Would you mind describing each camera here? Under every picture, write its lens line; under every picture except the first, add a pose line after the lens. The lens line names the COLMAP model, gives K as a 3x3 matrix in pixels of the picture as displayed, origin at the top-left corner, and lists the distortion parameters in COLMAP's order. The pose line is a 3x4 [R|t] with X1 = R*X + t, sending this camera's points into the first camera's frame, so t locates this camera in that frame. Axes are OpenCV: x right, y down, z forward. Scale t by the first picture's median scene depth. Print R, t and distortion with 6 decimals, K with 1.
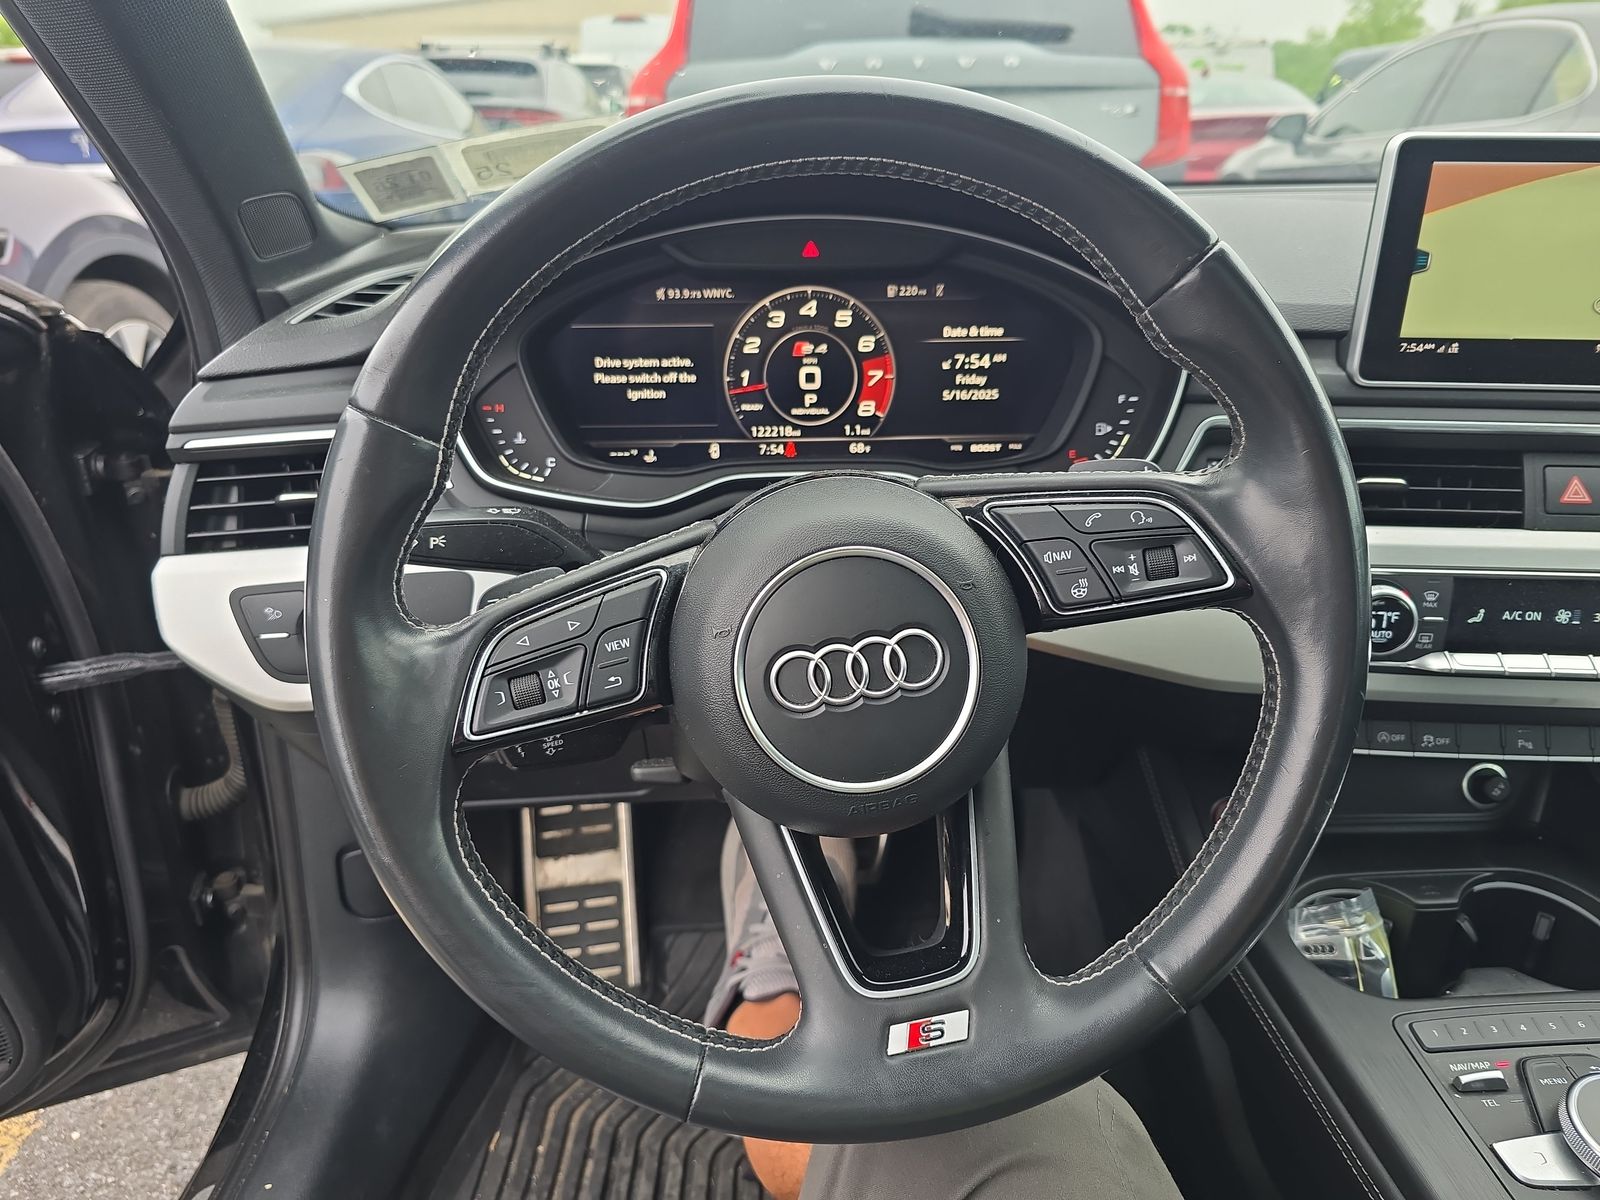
lens RADIAL K [[1079.1, 0, 800.0], [0, 1079.1, 600.0], [0, 0, 1]] dist [0.005918, -0.000650]
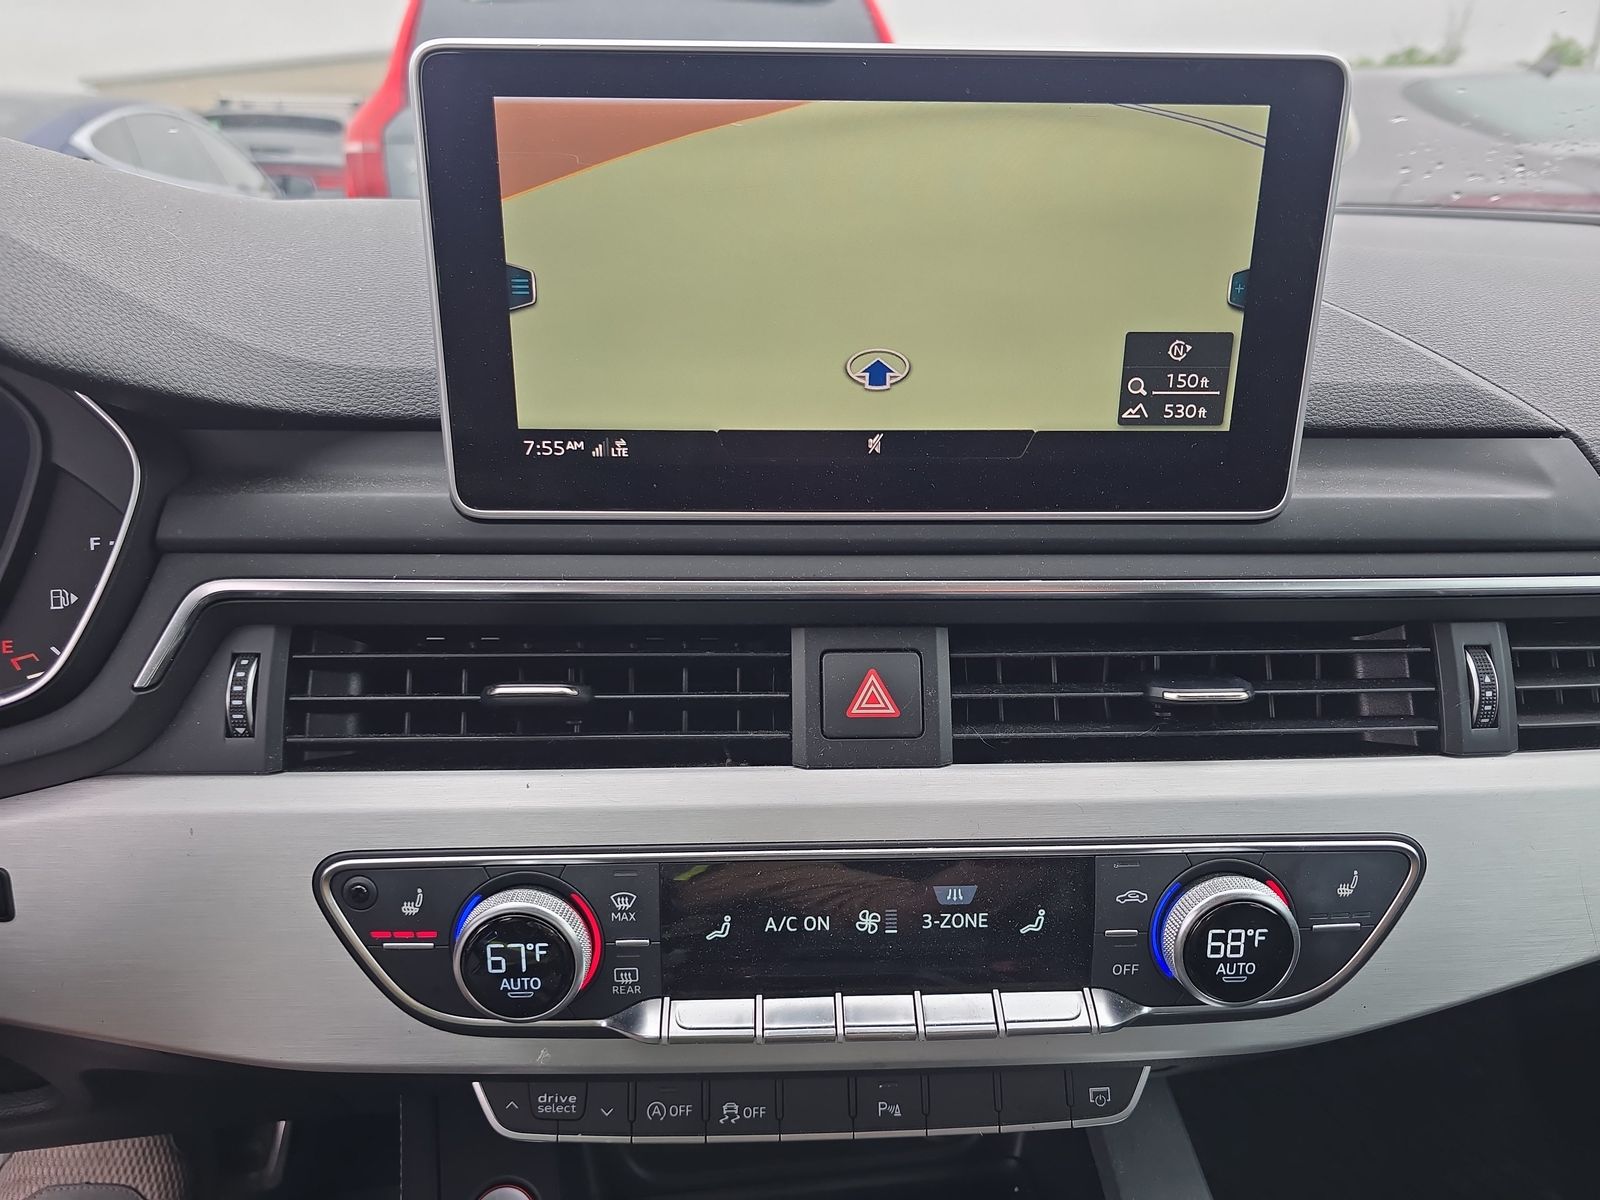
lens RADIAL K [[1061.9, 0, 800.0], [0, 1061.9, 600.0], [0, 0, 1]] dist [0.029102, -0.001316]
pose [[0.994221, -0.034453, 0.101677, 0.592684], [0.039725, 0.997944, -0.050294, -0.117427], [-0.099735, 0.054043, 0.993545, 0.432342]]
